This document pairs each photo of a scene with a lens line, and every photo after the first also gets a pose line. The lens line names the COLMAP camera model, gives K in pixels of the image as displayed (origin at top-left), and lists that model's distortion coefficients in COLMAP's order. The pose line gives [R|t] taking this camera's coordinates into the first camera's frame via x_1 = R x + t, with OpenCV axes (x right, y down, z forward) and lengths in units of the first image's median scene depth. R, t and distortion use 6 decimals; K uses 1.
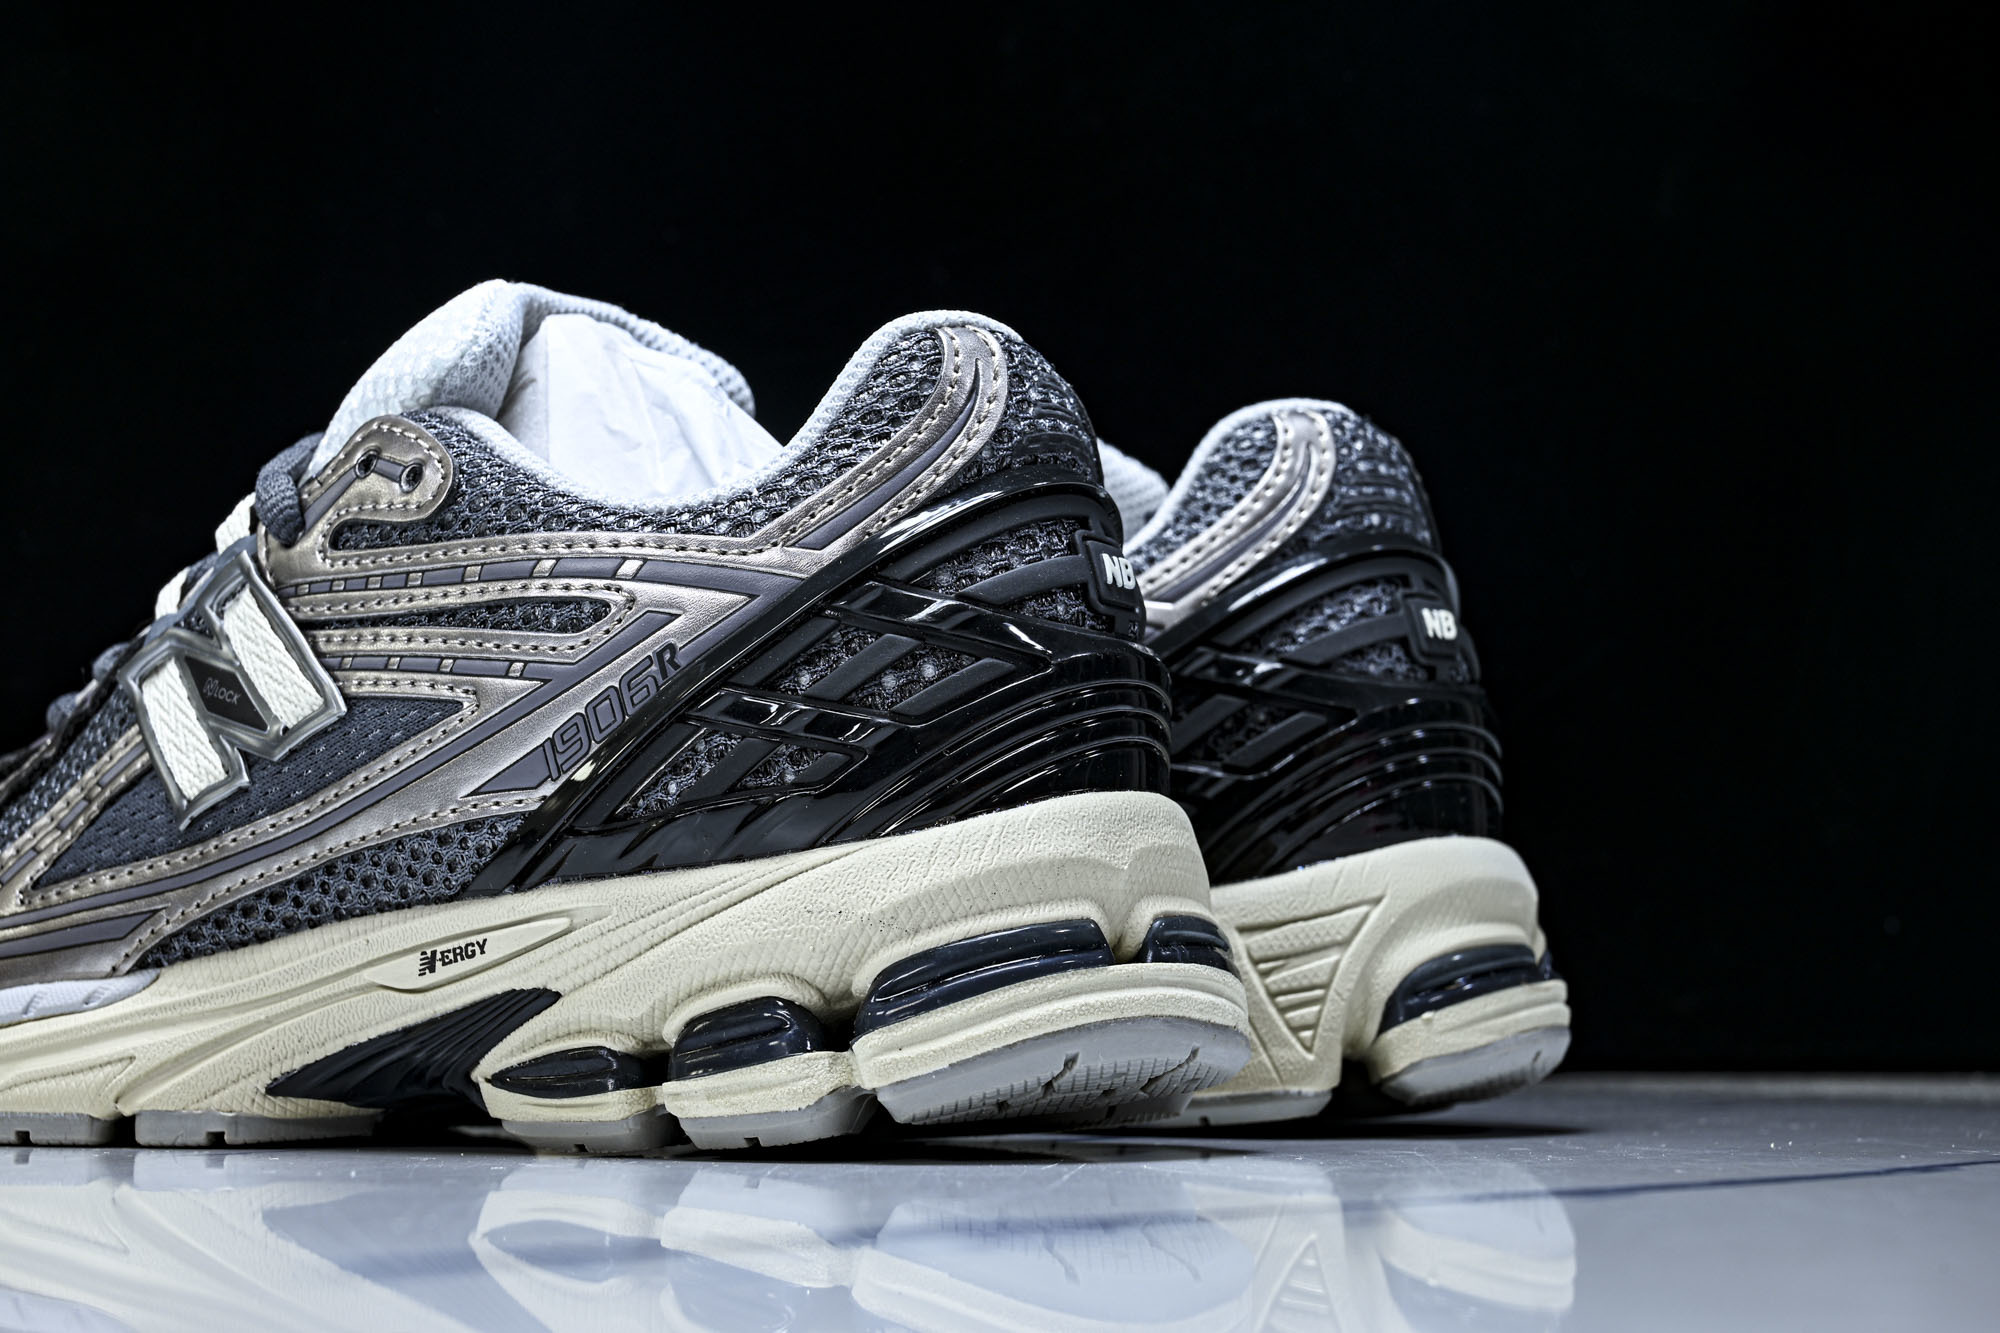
lens RADIAL K [[3292.0, 0, 1006.1], [0, 3292.0, 658.5], [0, 0, 1]] dist [-0.014207, 0.000000]
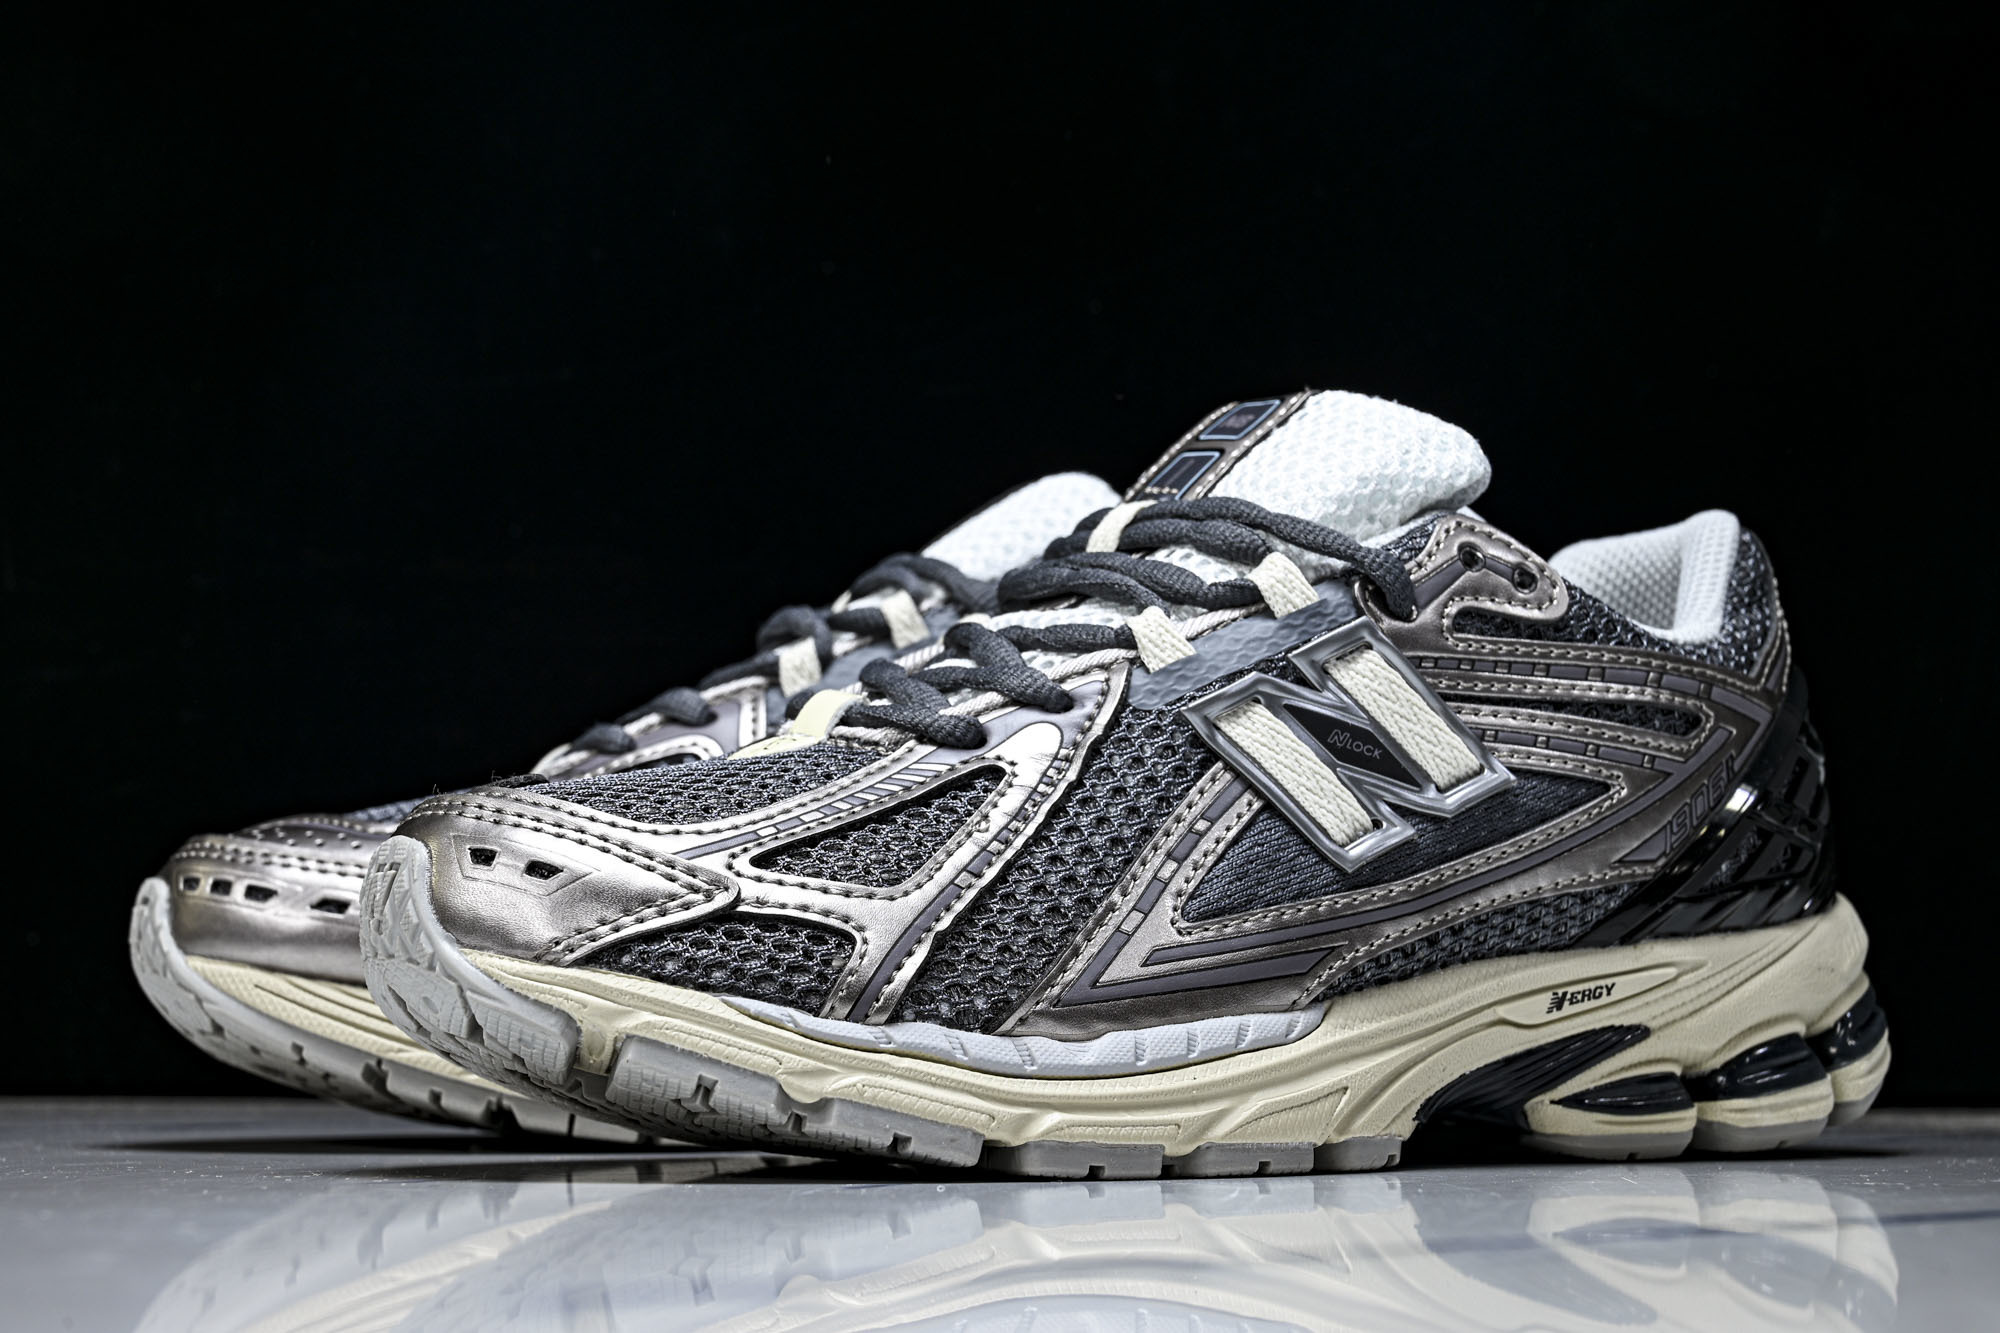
lens RADIAL K [[3292.0, 0, 991.1], [0, 3292.0, 669.3], [0, 0, 1]] dist [-0.014207, 0.000000]
pose [[0.469828, 0.100159, 0.877058, -1.301172], [-0.097674, 0.993340, -0.061115, 0.065982], [-0.877338, -0.056952, 0.476482, 0.625473]]
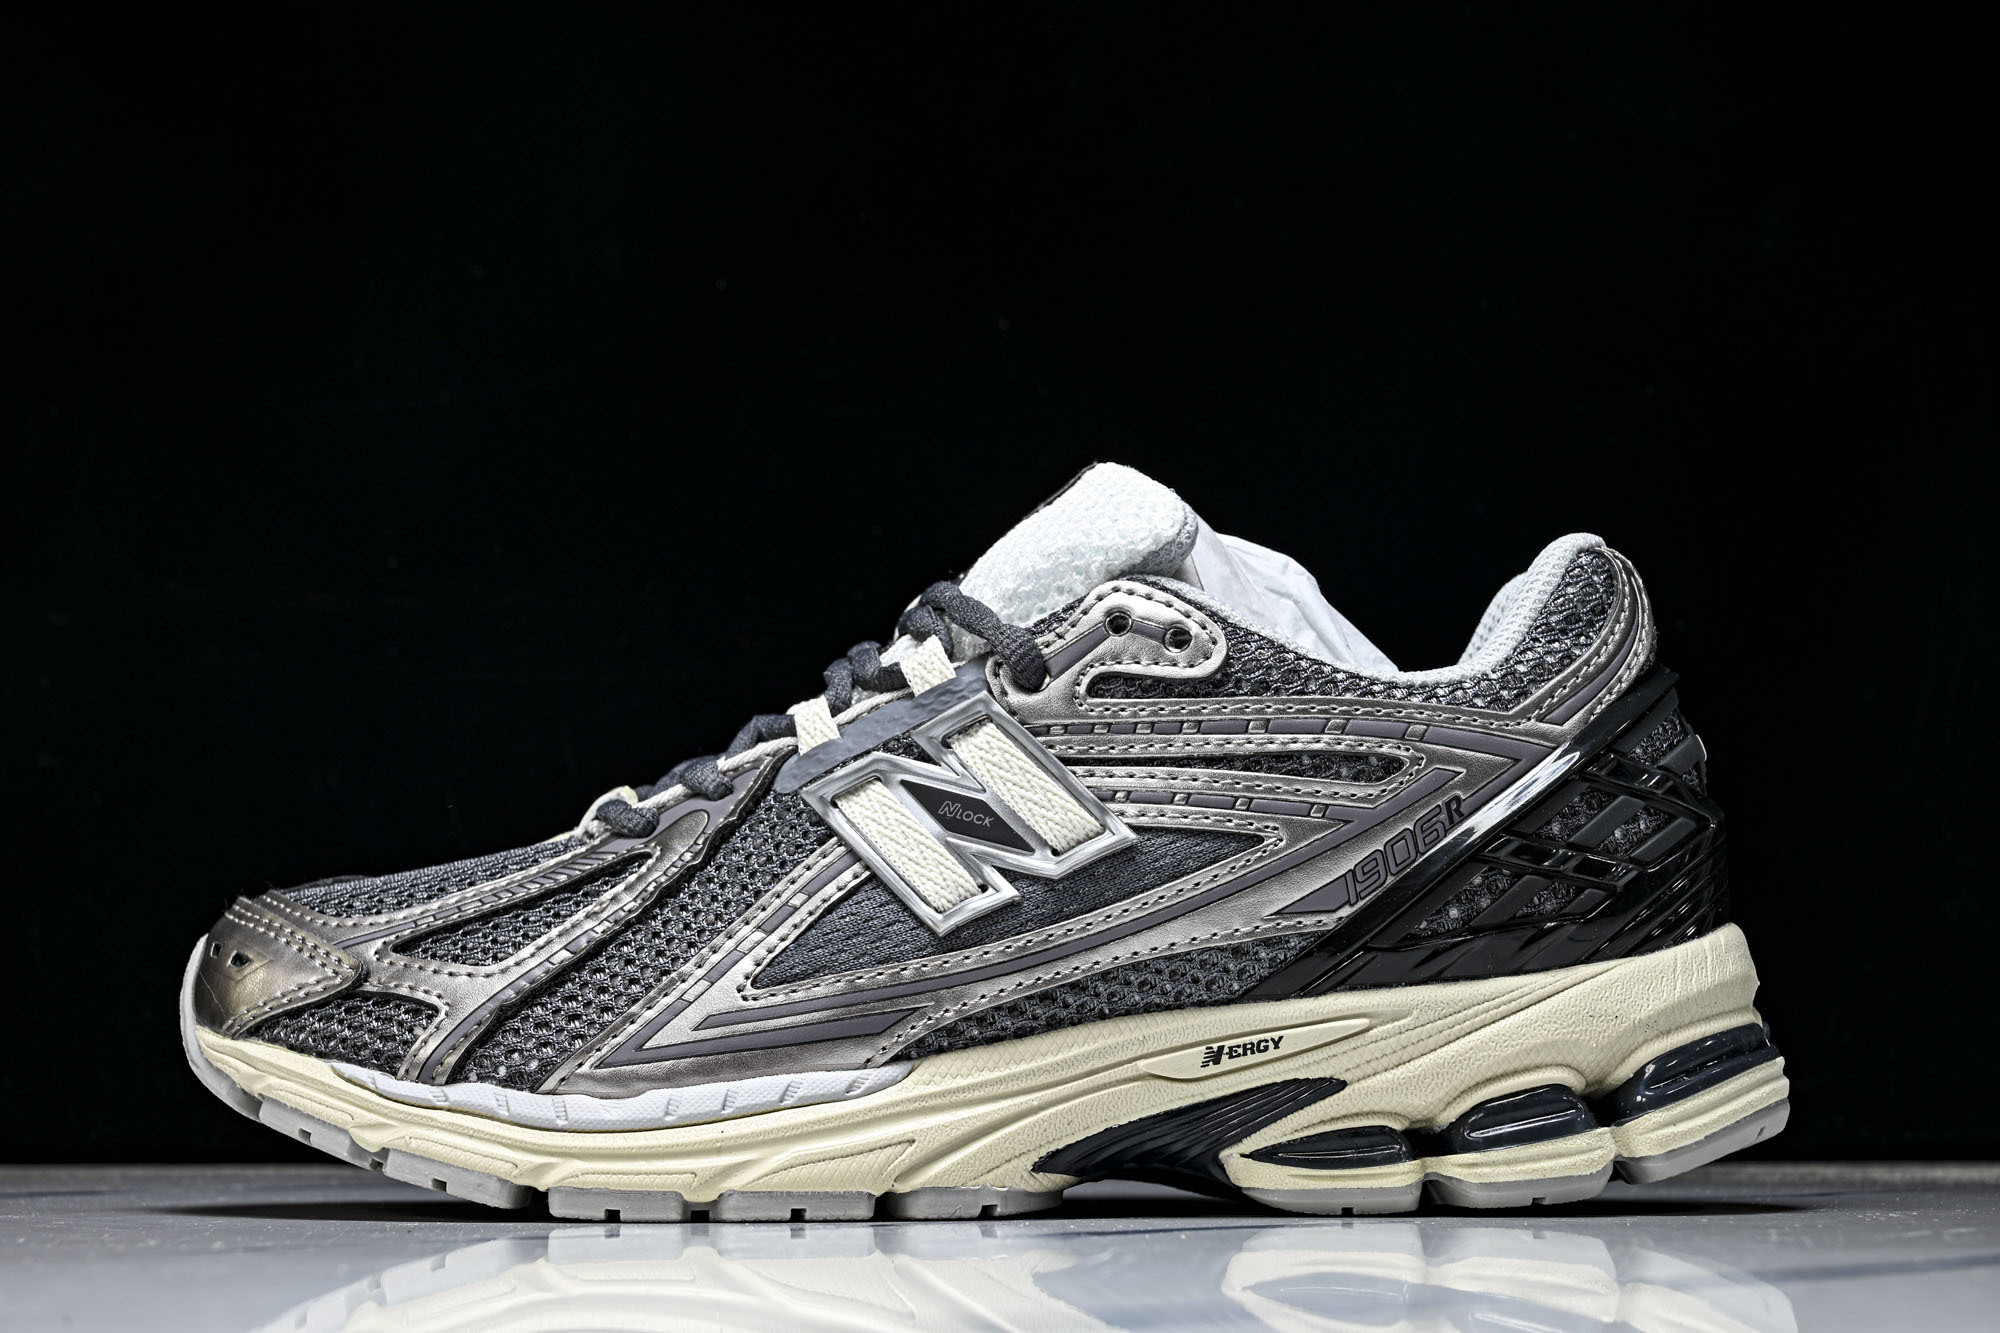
lens RADIAL K [[3251.1, 0, 1010.9], [0, 3251.1, 678.9], [0, 0, 1]] dist [-0.005690, 0.000000]
pose [[0.885810, 0.053524, 0.460950, -0.779594], [-0.046153, 0.998562, -0.027257, -0.006993], [-0.461747, 0.002870, 0.887007, 0.003573]]
